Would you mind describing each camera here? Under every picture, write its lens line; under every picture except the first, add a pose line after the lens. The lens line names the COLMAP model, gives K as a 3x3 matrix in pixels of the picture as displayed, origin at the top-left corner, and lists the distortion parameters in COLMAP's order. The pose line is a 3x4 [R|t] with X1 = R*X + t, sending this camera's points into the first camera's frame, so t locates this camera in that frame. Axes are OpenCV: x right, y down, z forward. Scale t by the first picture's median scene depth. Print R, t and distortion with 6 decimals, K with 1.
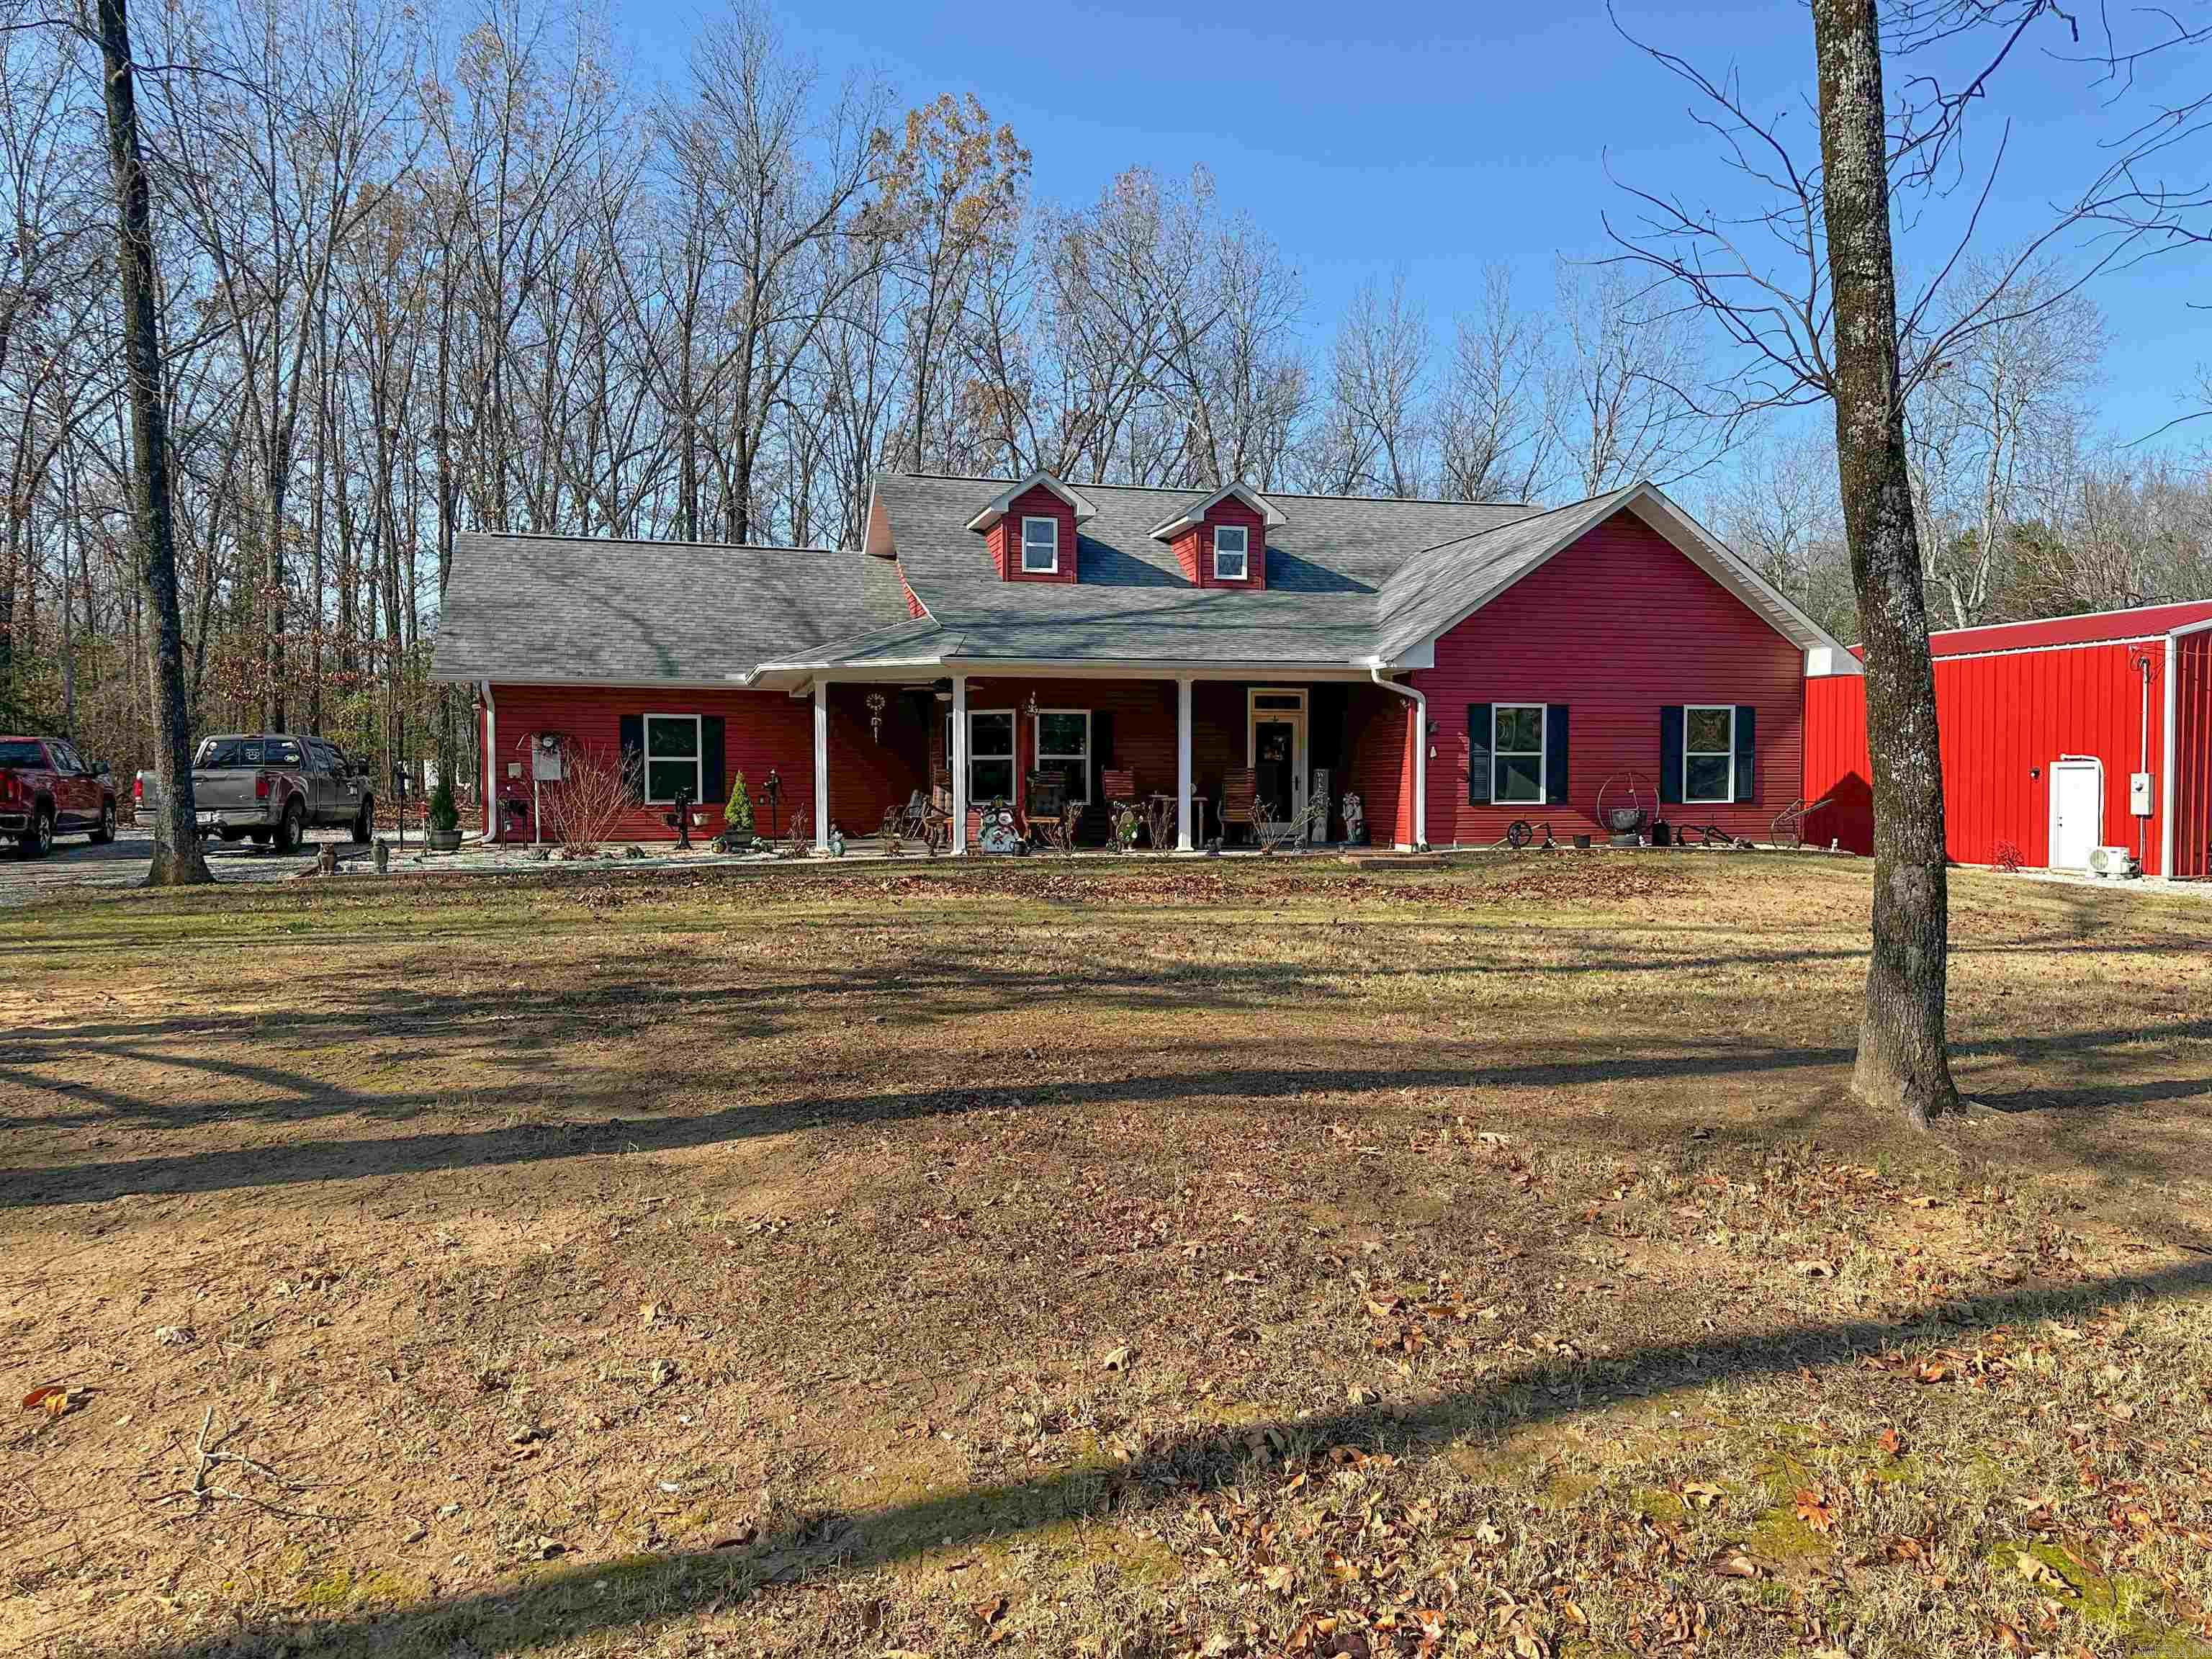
lens RADIAL K [[1538.9, 0, 1106.0], [0, 1538.9, 829.5], [0, 0, 1]] dist [0.124180, -0.141910]
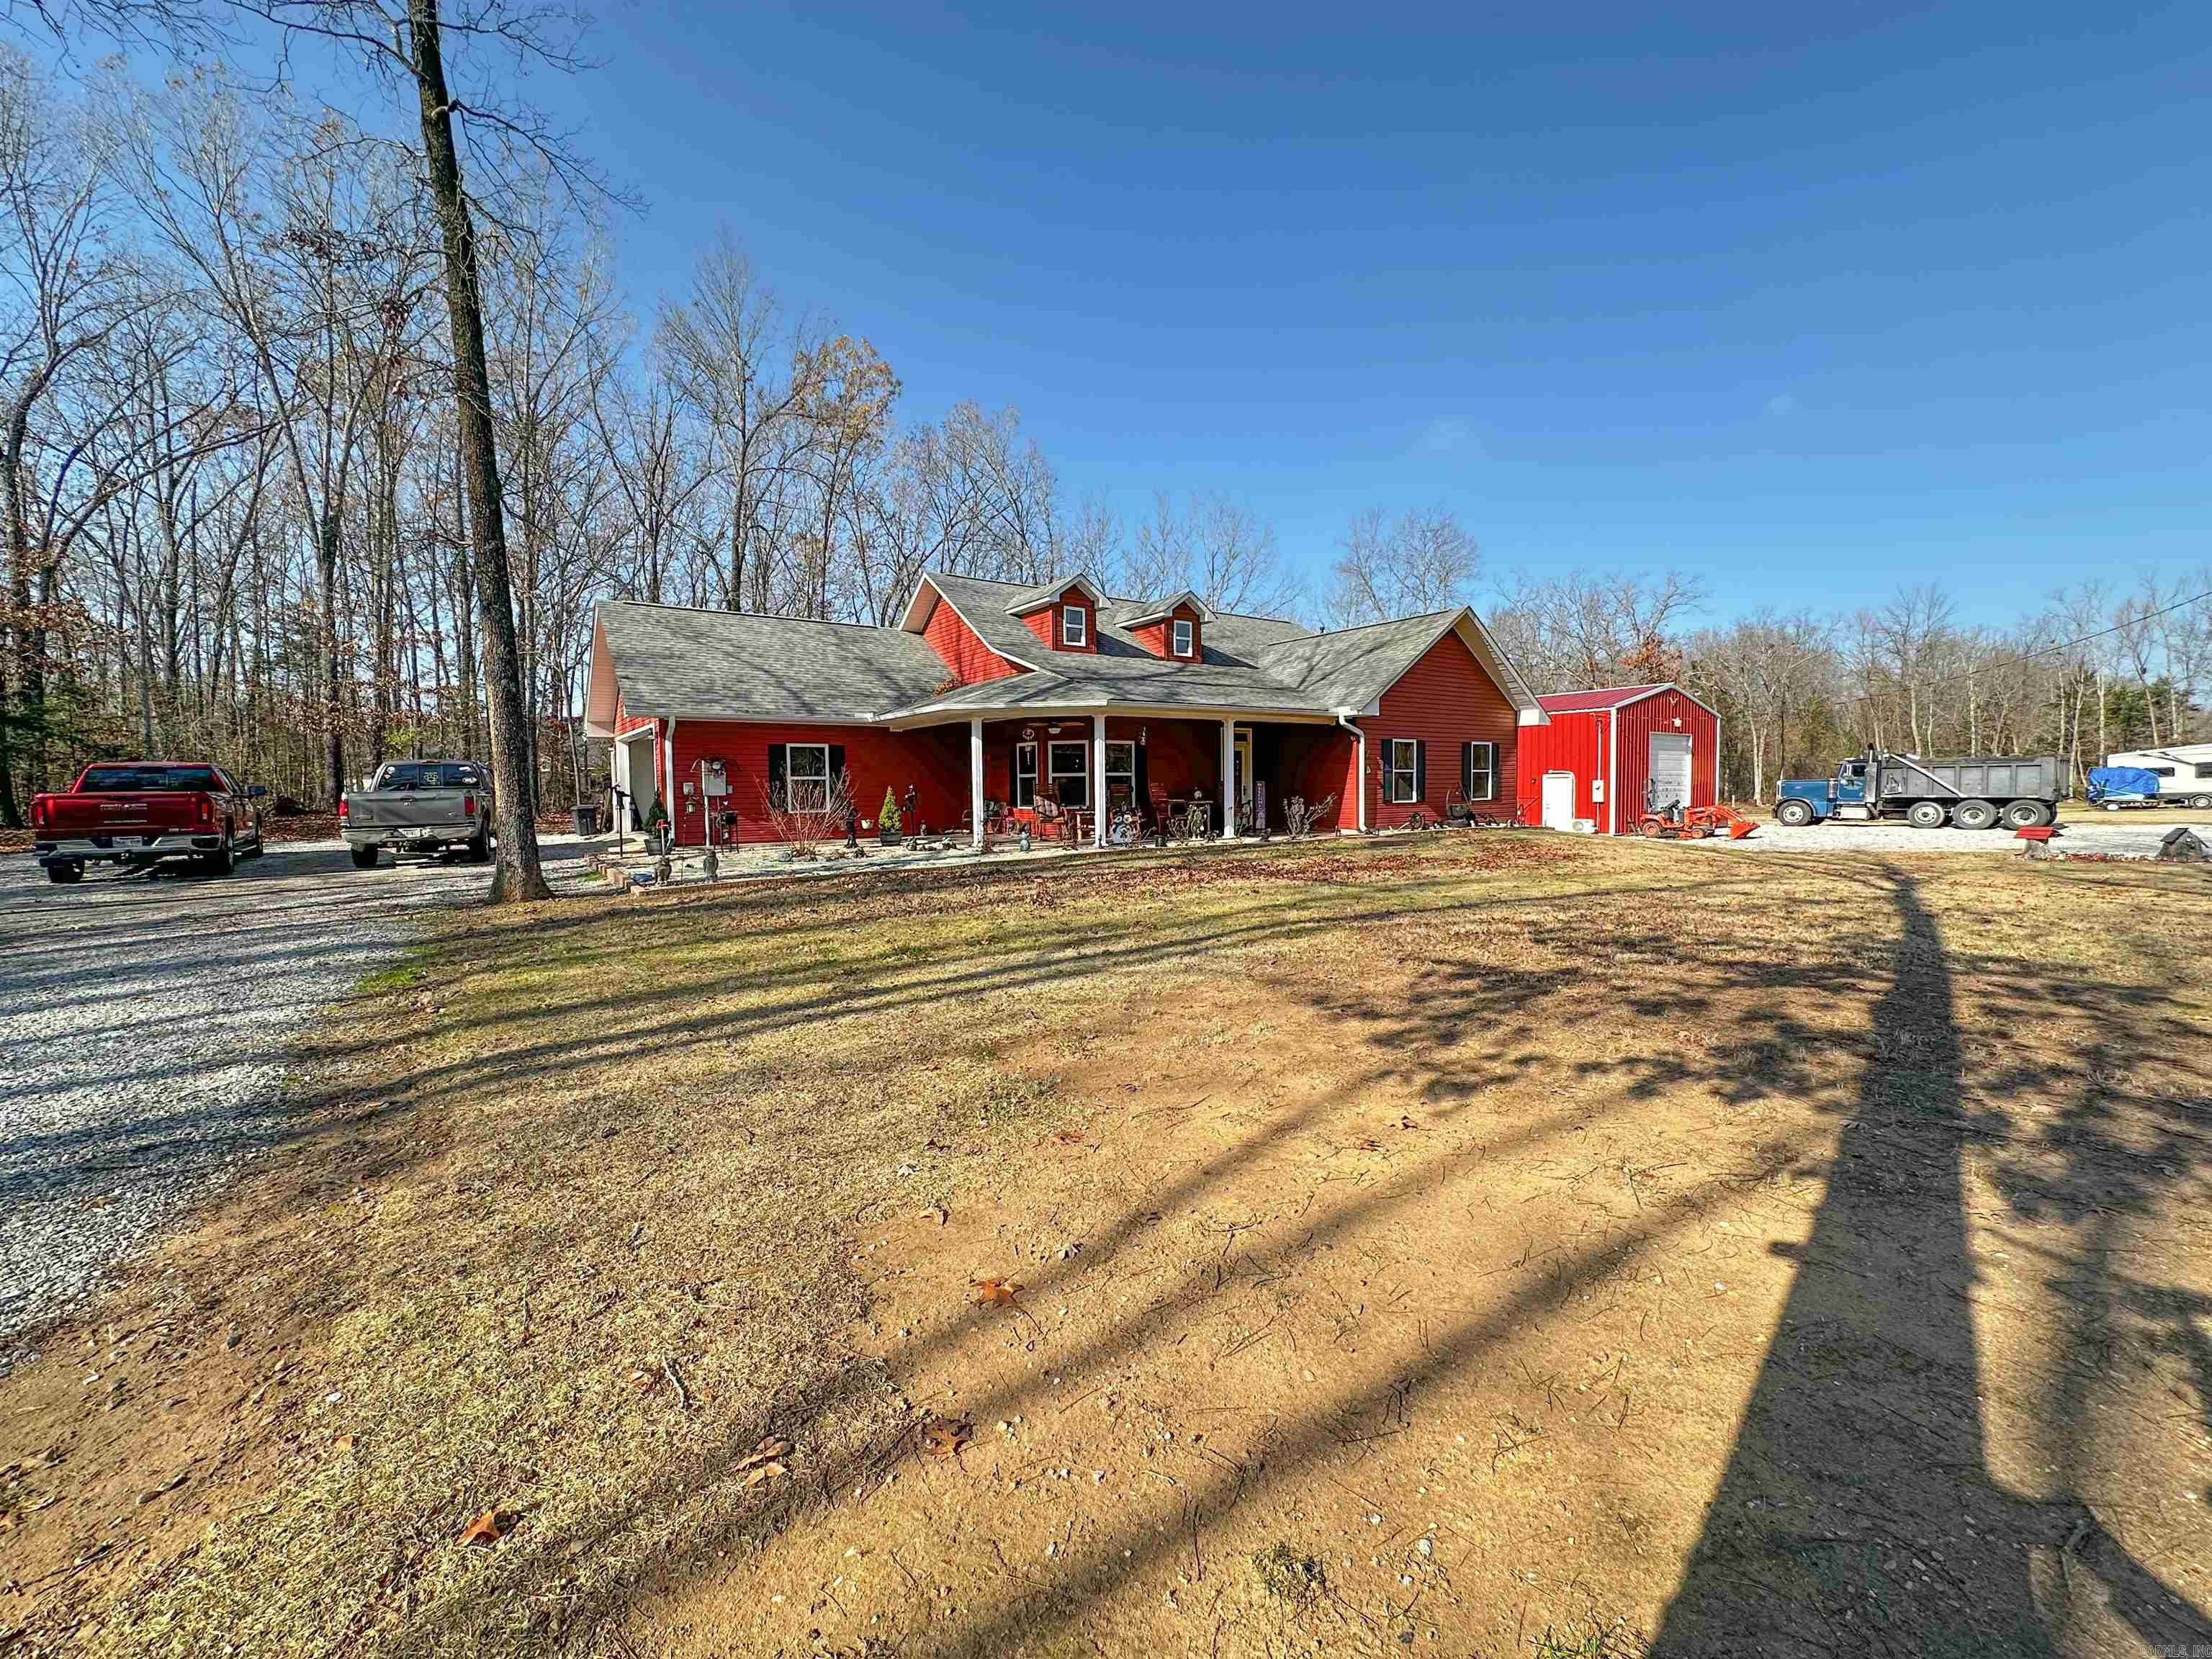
lens RADIAL K [[880.6, 0, 1106.0], [0, 880.6, 829.5], [0, 0, 1]] dist [0.000087, -0.000221]
pose [[0.945896, -0.026203, 0.323411, -0.304475], [0.020354, 0.999563, 0.021455, -0.013502], [-0.323832, -0.013711, 0.946015, 0.230994]]
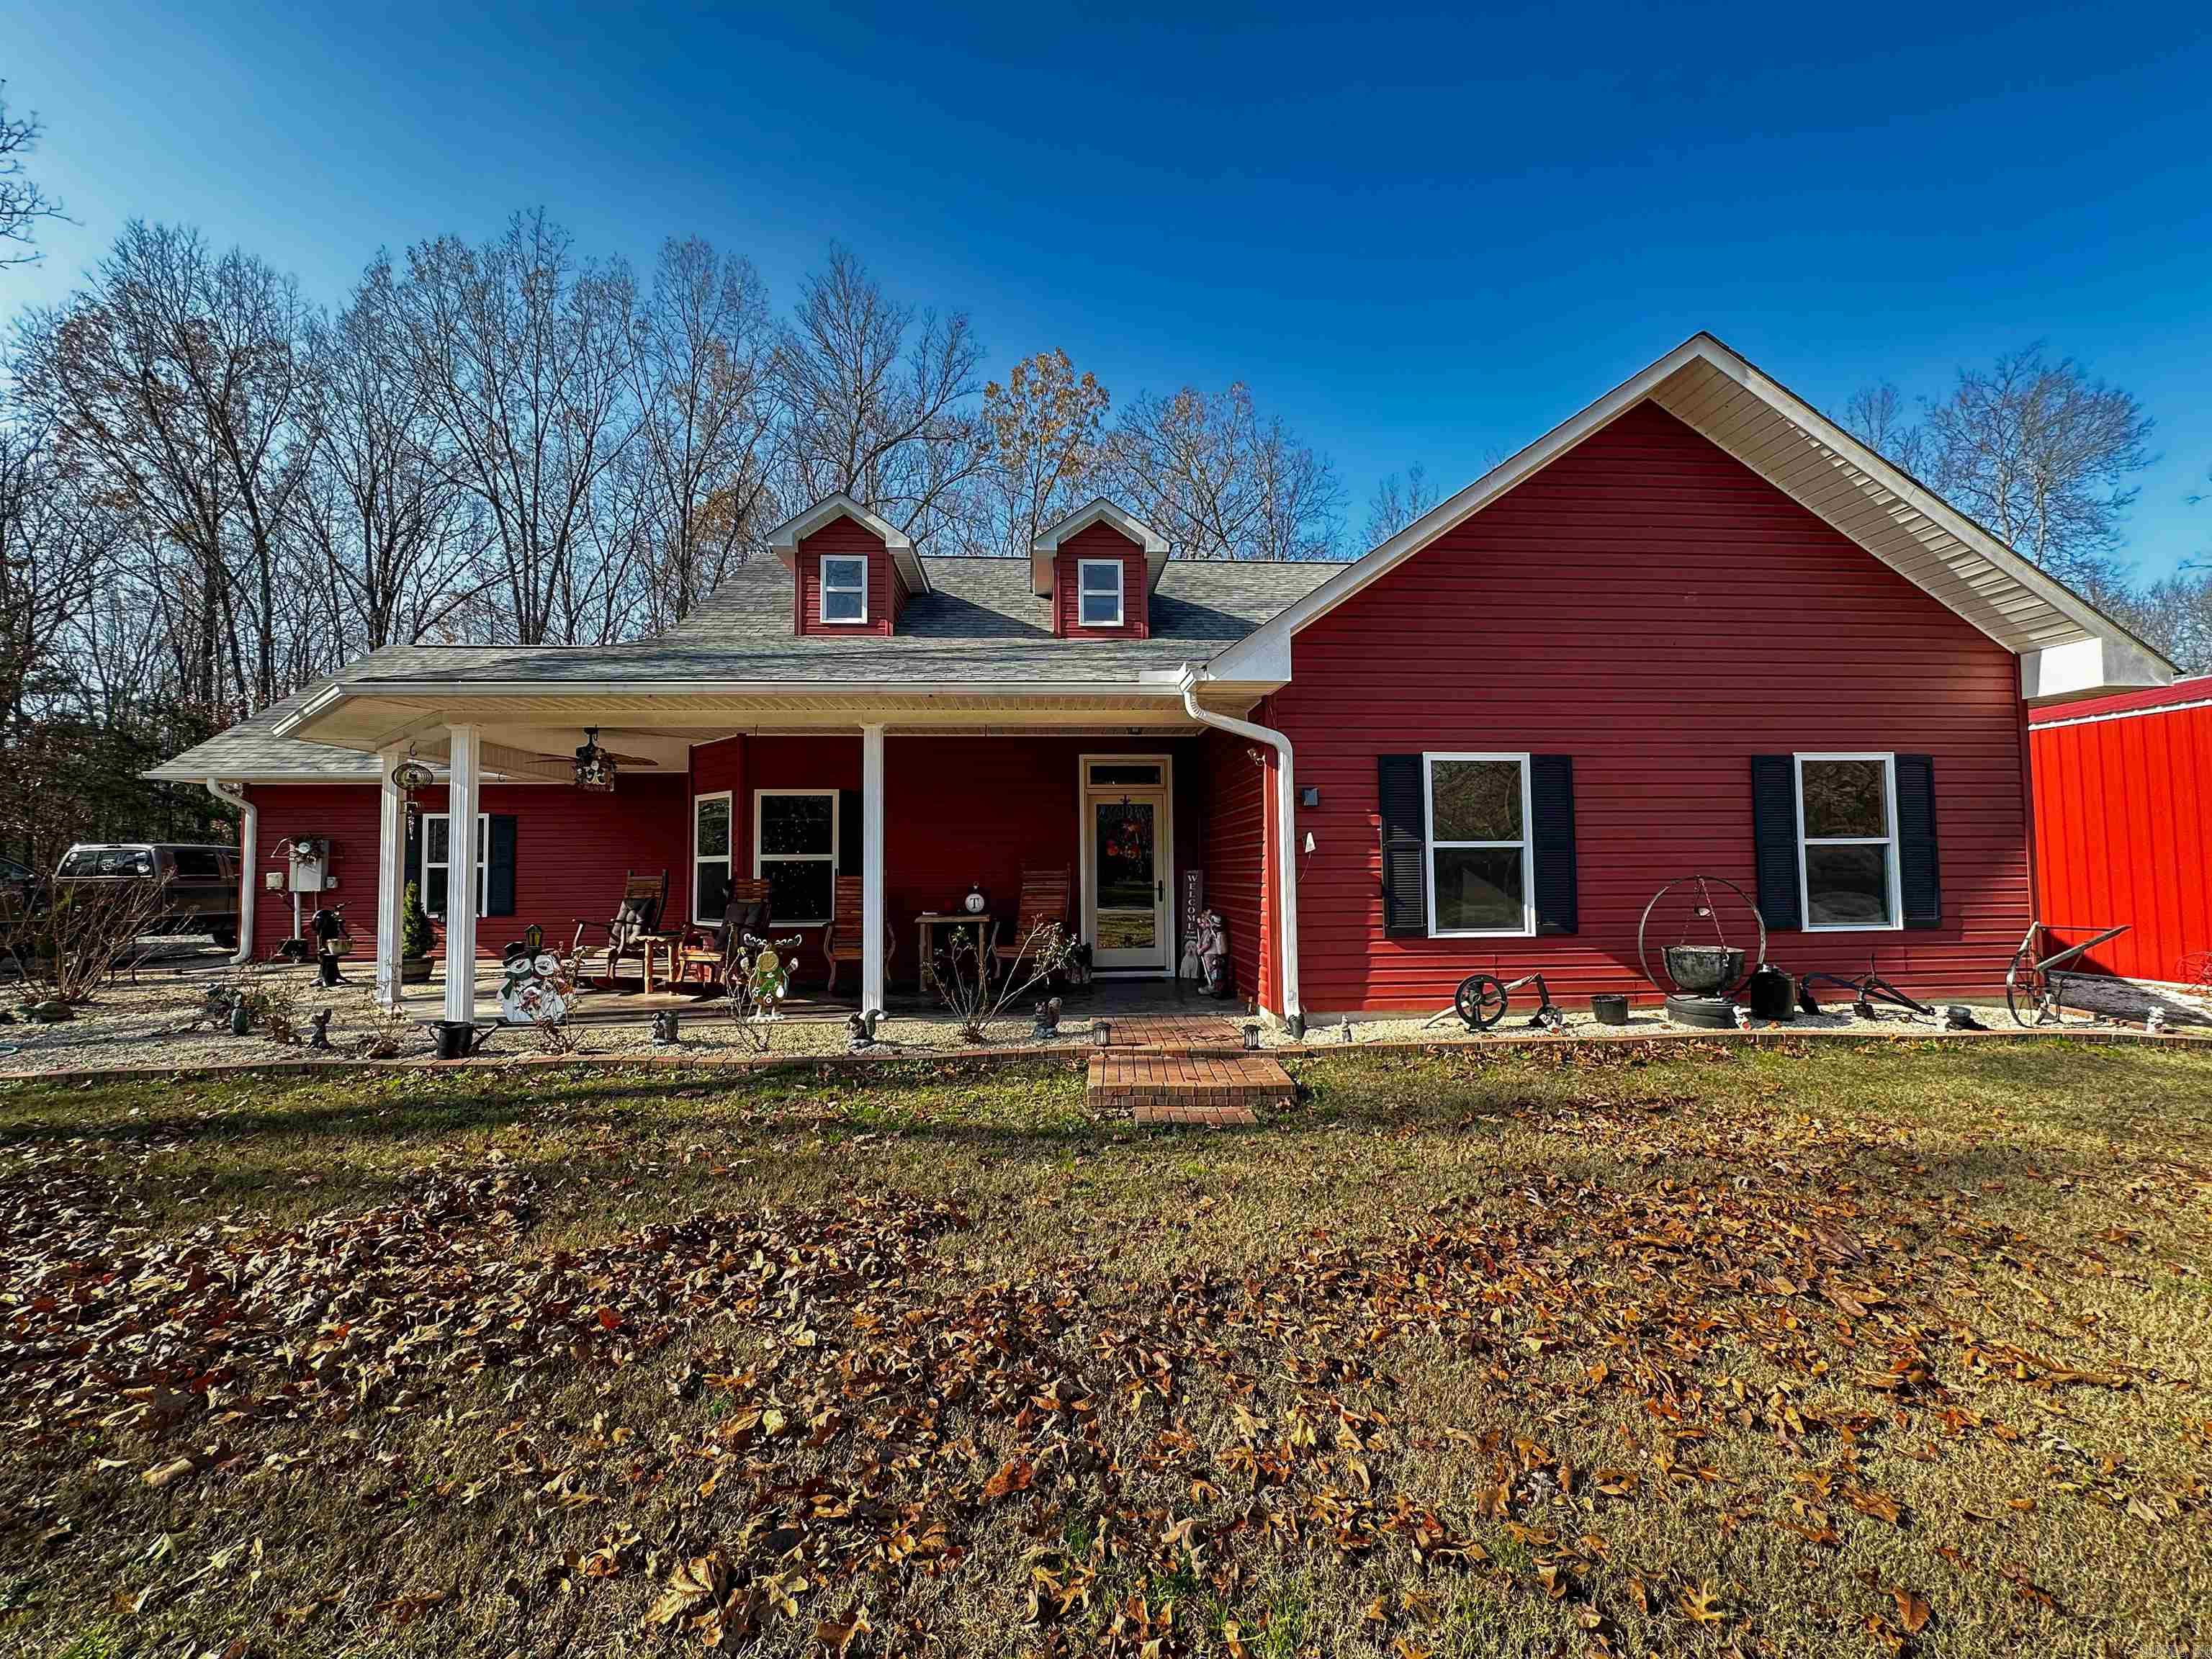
lens RADIAL K [[894.3, 0, 1106.0], [0, 894.3, 829.5], [0, 0, 1]] dist [-0.000233, -0.000055]
pose [[0.979515, -0.018319, -0.200534, 0.190503], [0.003399, 0.997216, -0.074494, -0.029308], [0.201341, 0.072286, 0.976850, 0.632710]]
